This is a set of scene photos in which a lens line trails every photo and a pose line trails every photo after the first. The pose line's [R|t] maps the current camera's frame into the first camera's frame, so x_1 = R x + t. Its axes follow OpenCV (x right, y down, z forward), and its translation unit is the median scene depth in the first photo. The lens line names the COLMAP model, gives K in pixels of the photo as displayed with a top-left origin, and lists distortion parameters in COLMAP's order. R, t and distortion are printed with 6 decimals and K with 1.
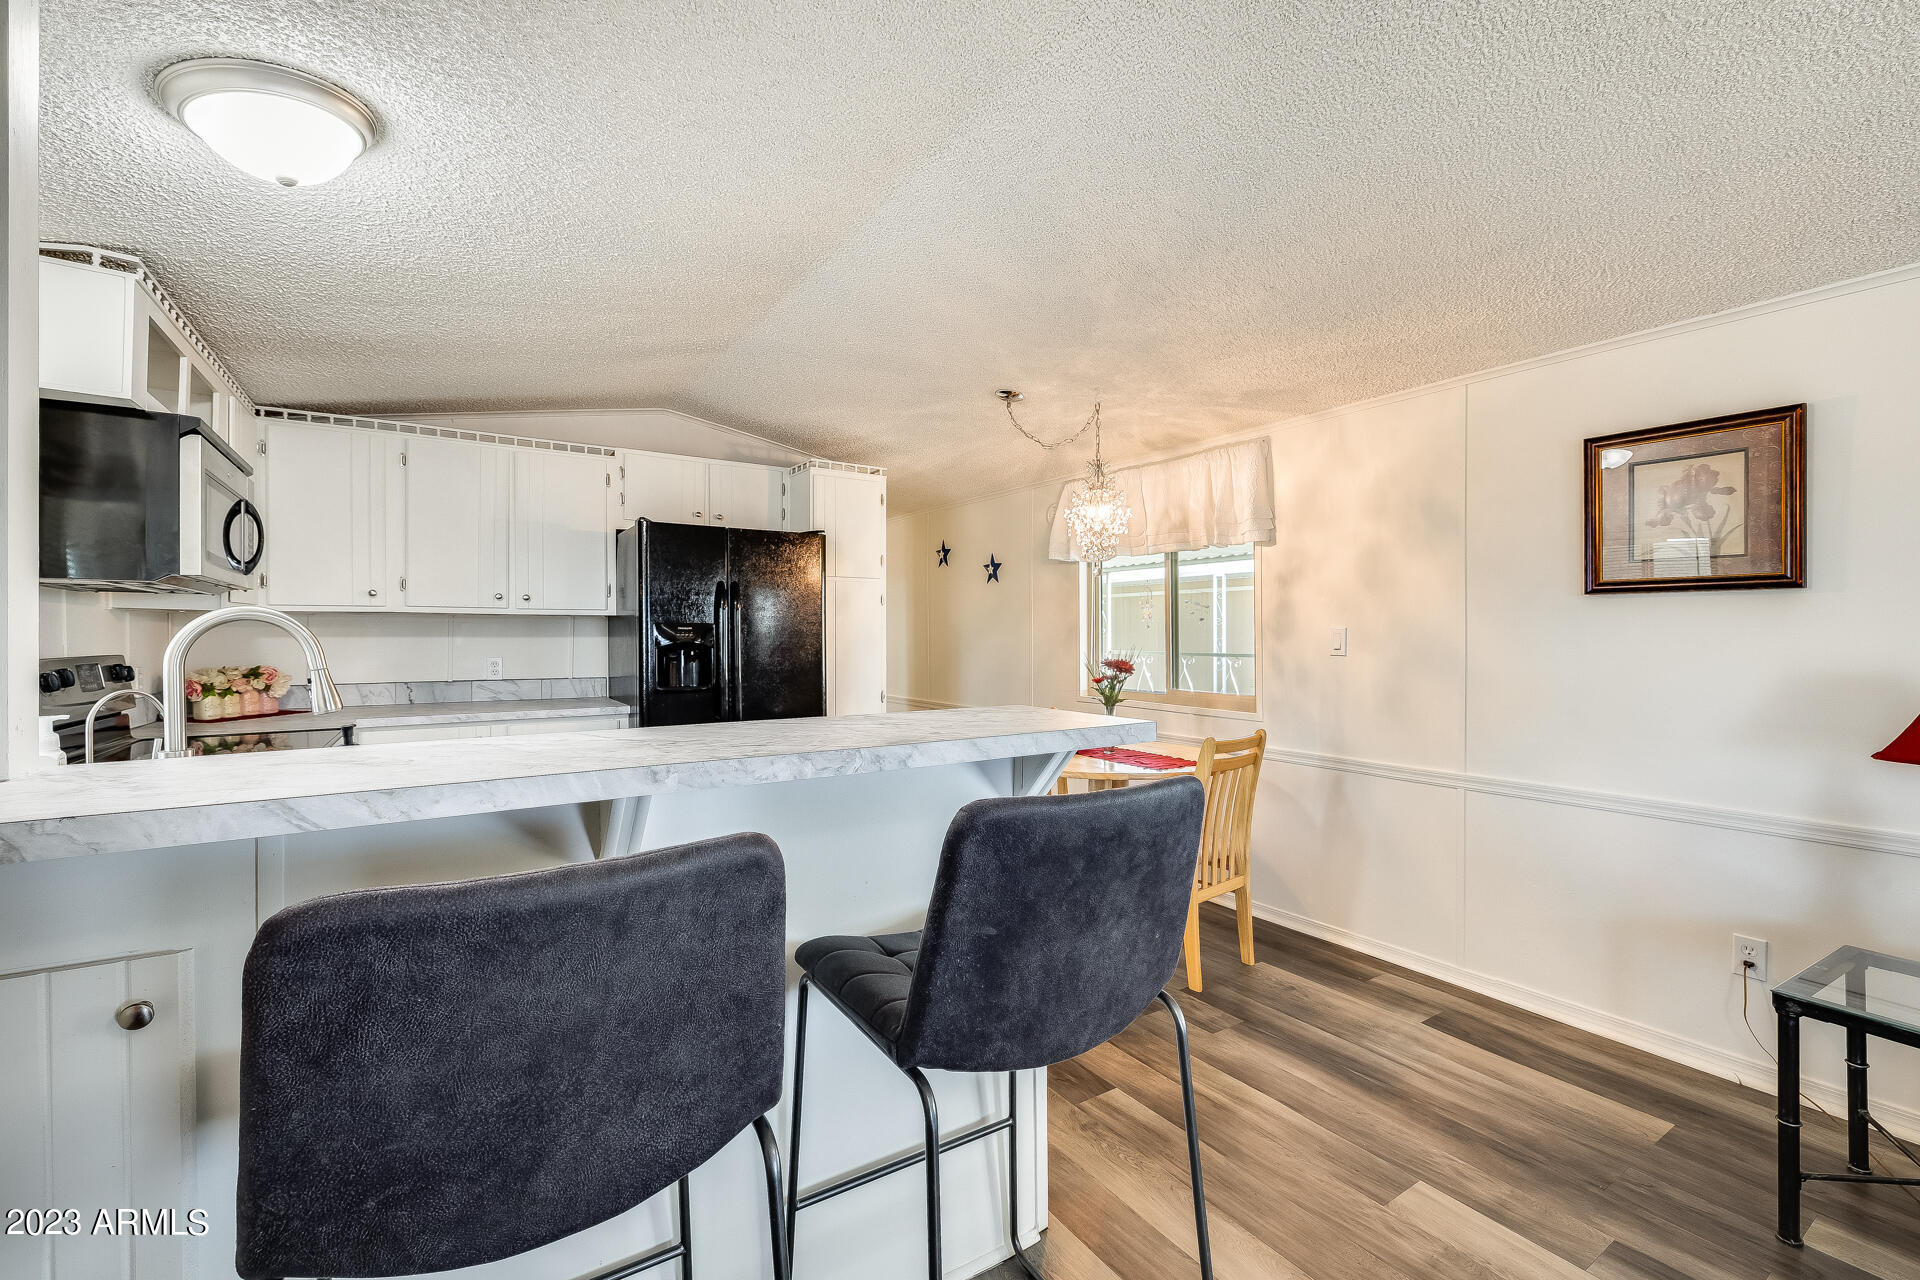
lens RADIAL K [[825.1, 0, 960.4], [0, 825.1, 640.1], [0, 0, 1]] dist [-0.001227, 0.001481]
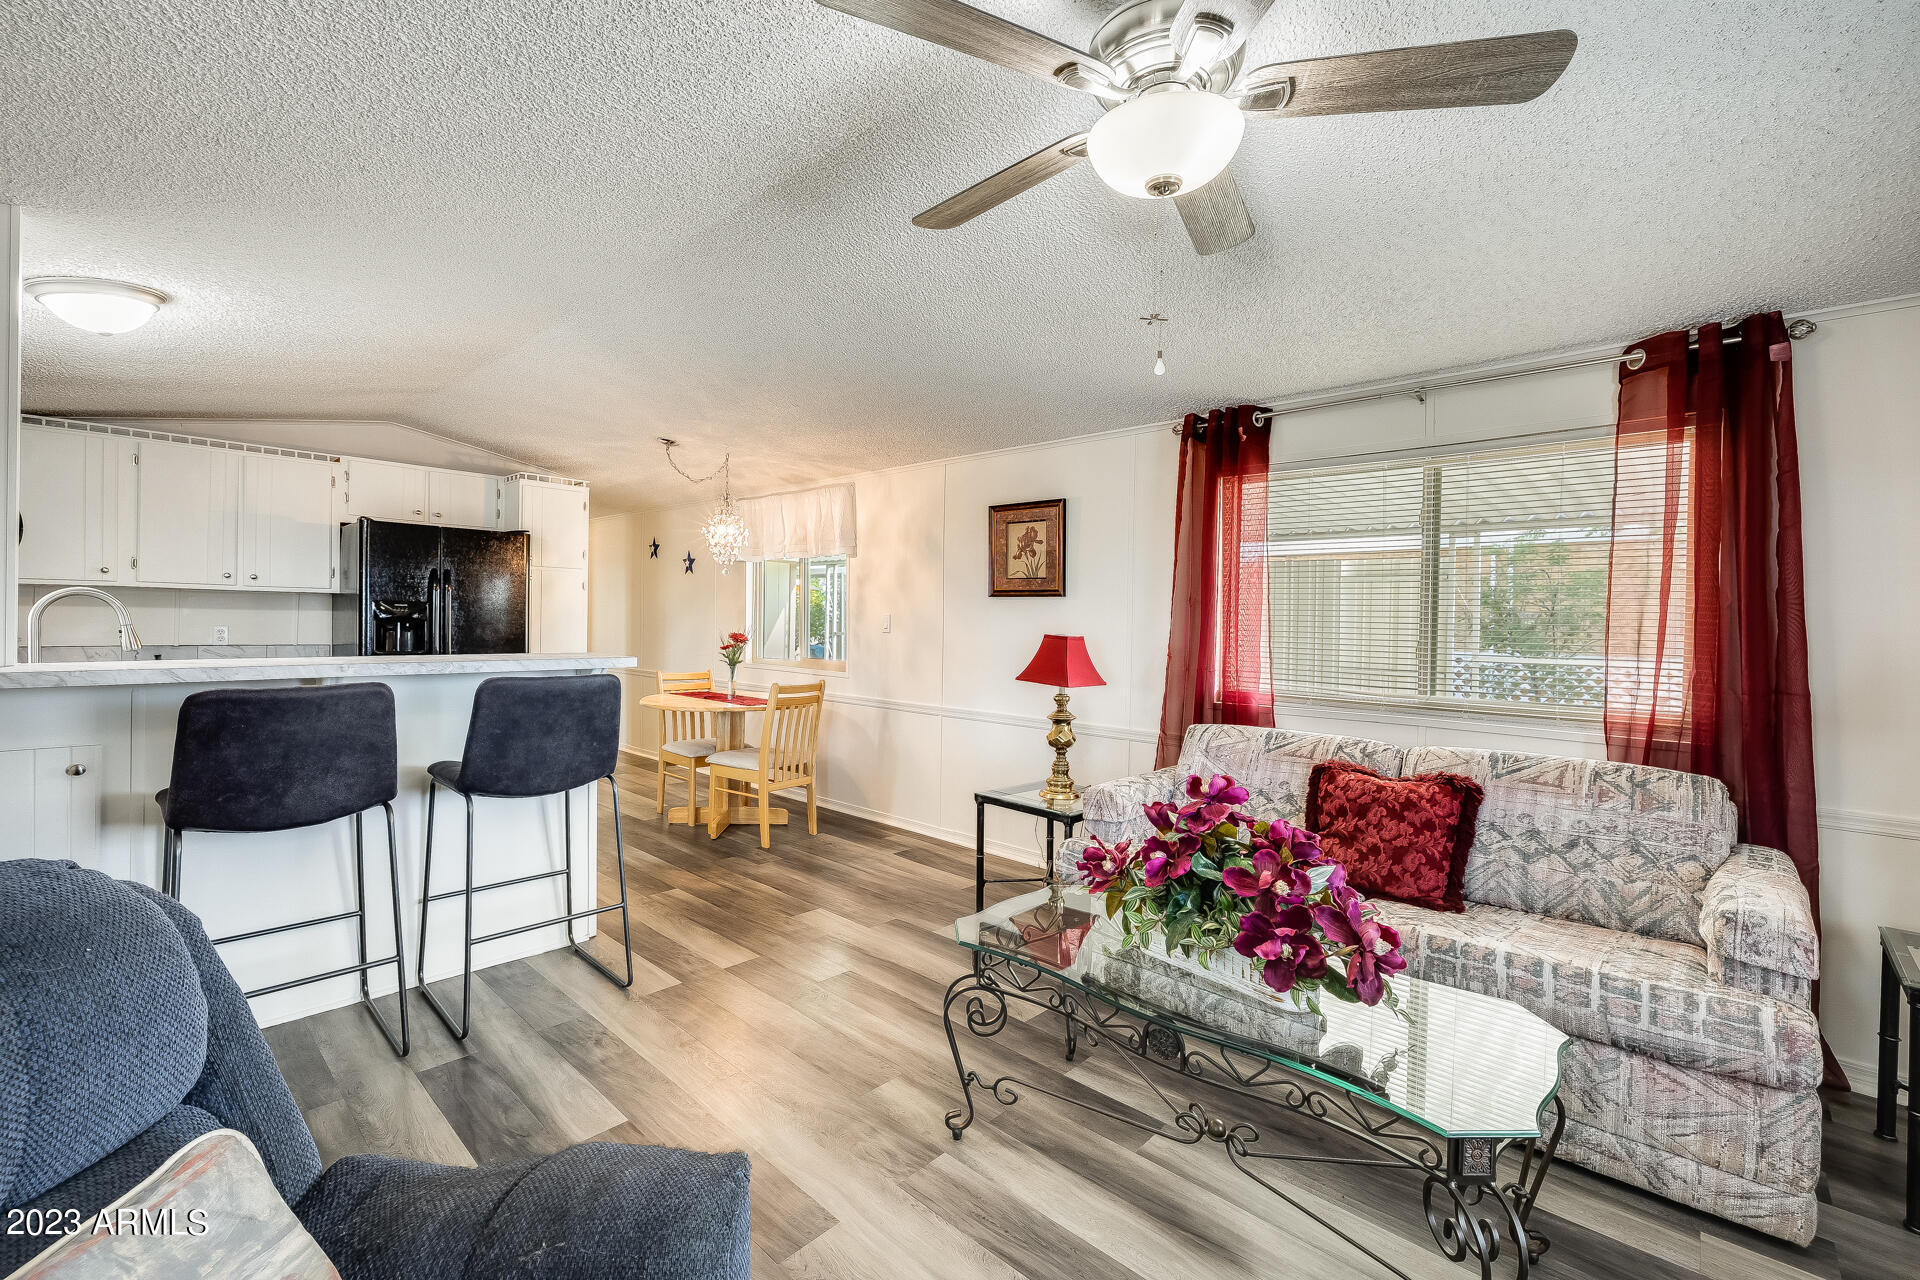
lens RADIAL K [[825.1, 0, 961.1], [0, 825.1, 627.4], [0, 0, 1]] dist [-0.001227, 0.001481]
pose [[0.971031, 0.015263, 0.238466, 0.221859], [-0.016009, 0.999871, 0.001189, 0.004919], [-0.238417, -0.004973, 0.971150, -0.483398]]
